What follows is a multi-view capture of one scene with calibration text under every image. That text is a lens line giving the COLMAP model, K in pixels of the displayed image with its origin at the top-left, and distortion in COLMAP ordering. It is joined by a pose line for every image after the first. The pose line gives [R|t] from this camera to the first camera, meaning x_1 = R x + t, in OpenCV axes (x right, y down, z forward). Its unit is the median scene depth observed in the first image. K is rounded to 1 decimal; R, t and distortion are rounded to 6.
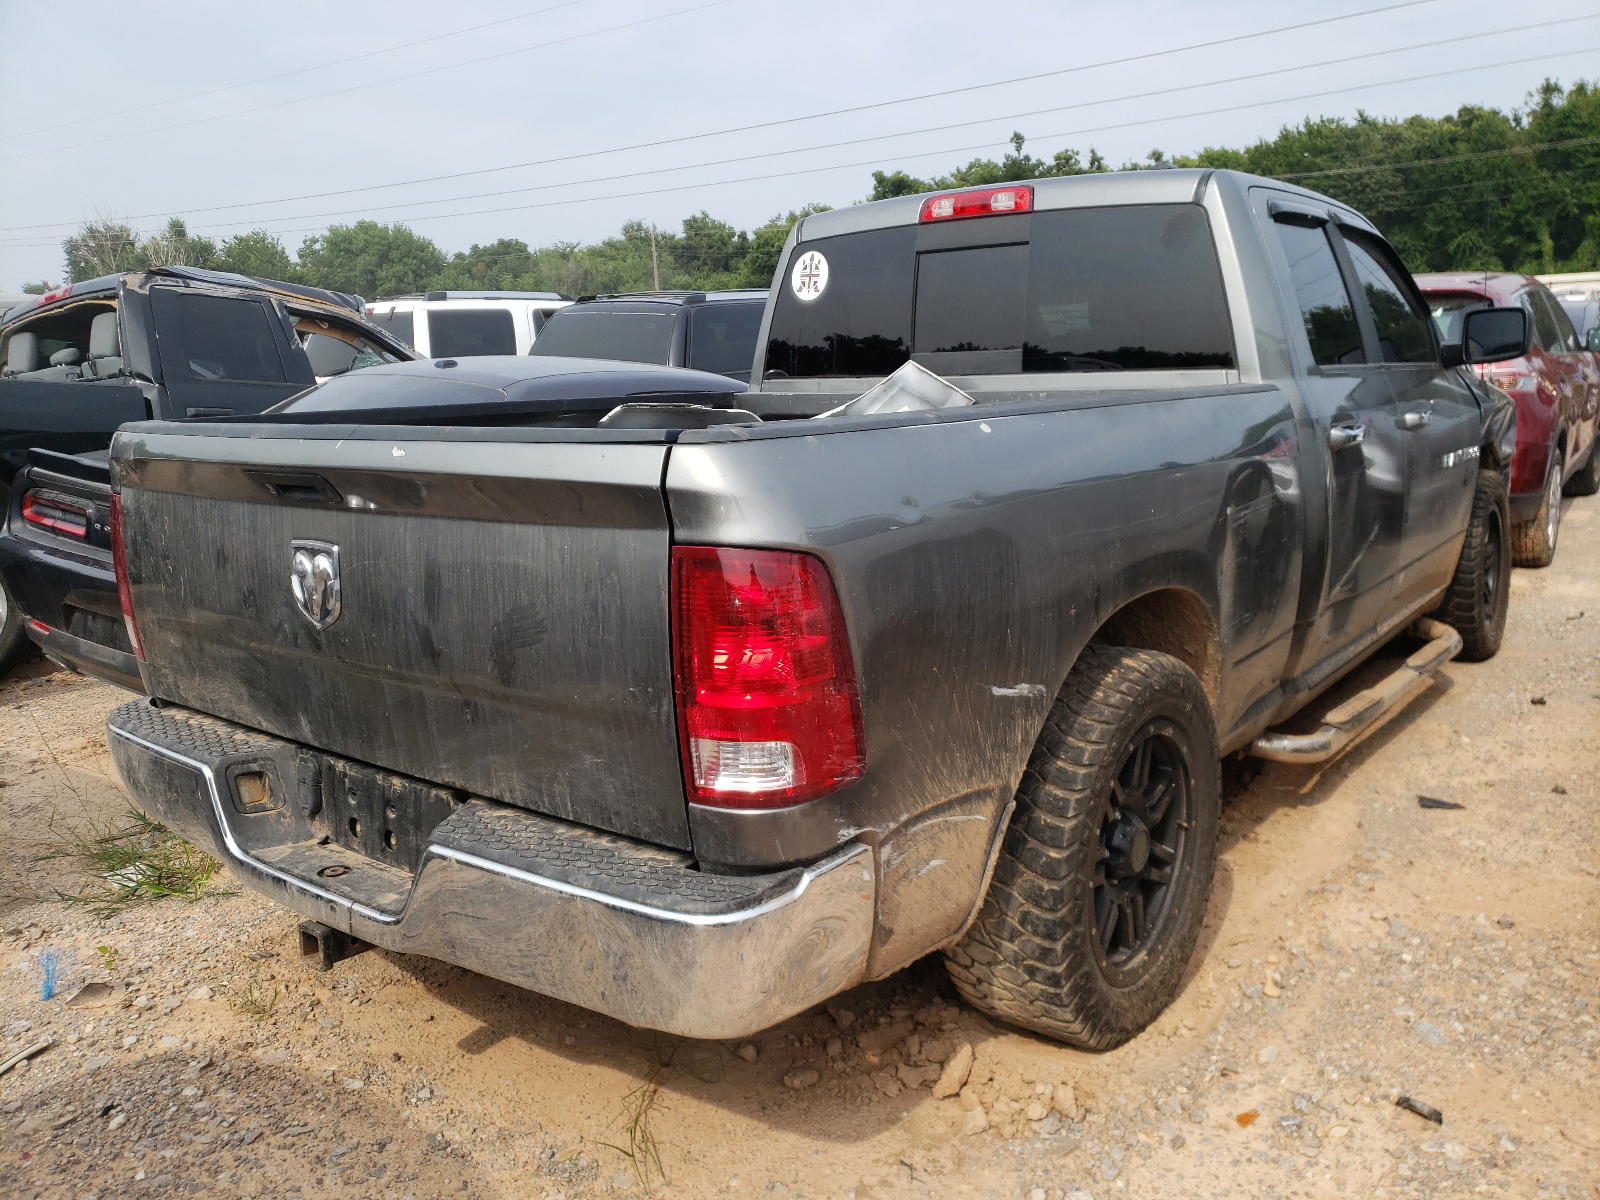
lens RADIAL K [[1202.9, 0, 800.0], [0, 1202.9, 600.0], [0, 0, 1]] dist [0.011037, 0.001418]
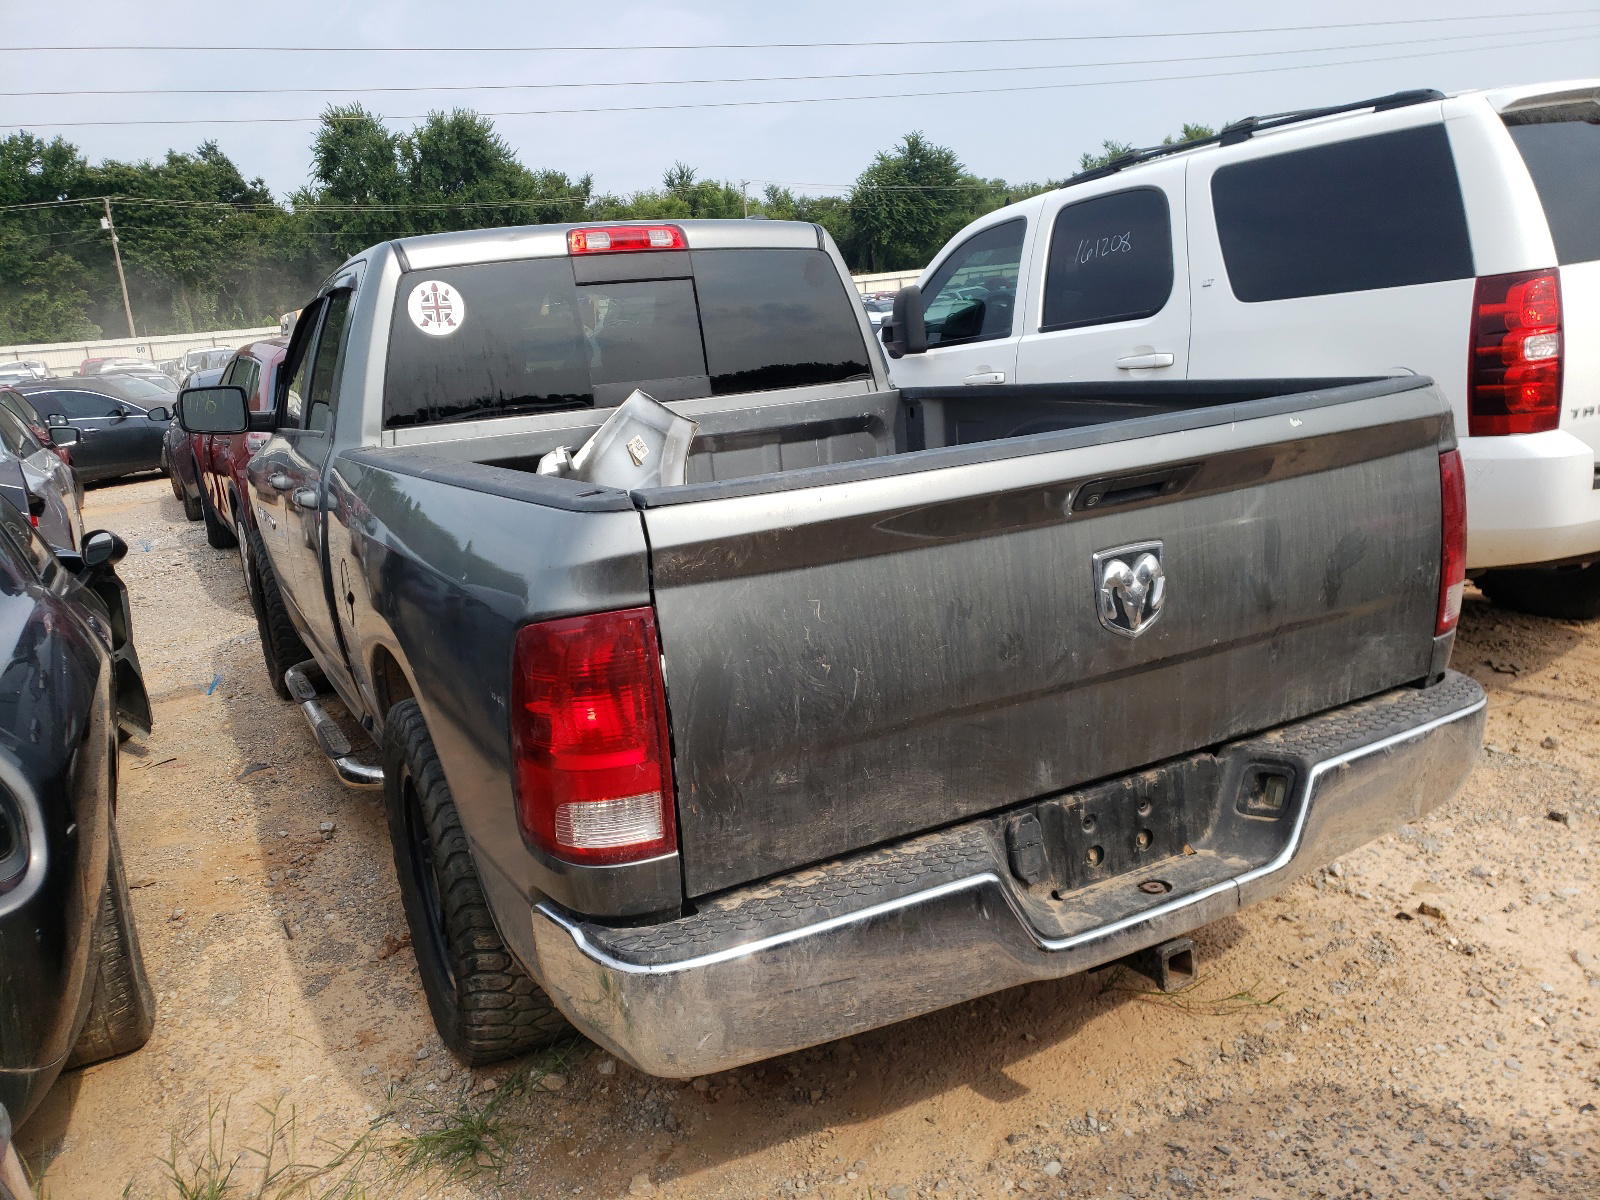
lens RADIAL K [[1211.4, 0, 800.0], [0, 1211.4, 600.0], [0, 0, 1]] dist [0.003924, -0.000214]
pose [[0.440424, -0.197006, 0.875908, -1.248213], [0.248608, 0.964238, 0.091868, -0.145377], [-0.862682, 0.177297, 0.473651, 0.713008]]
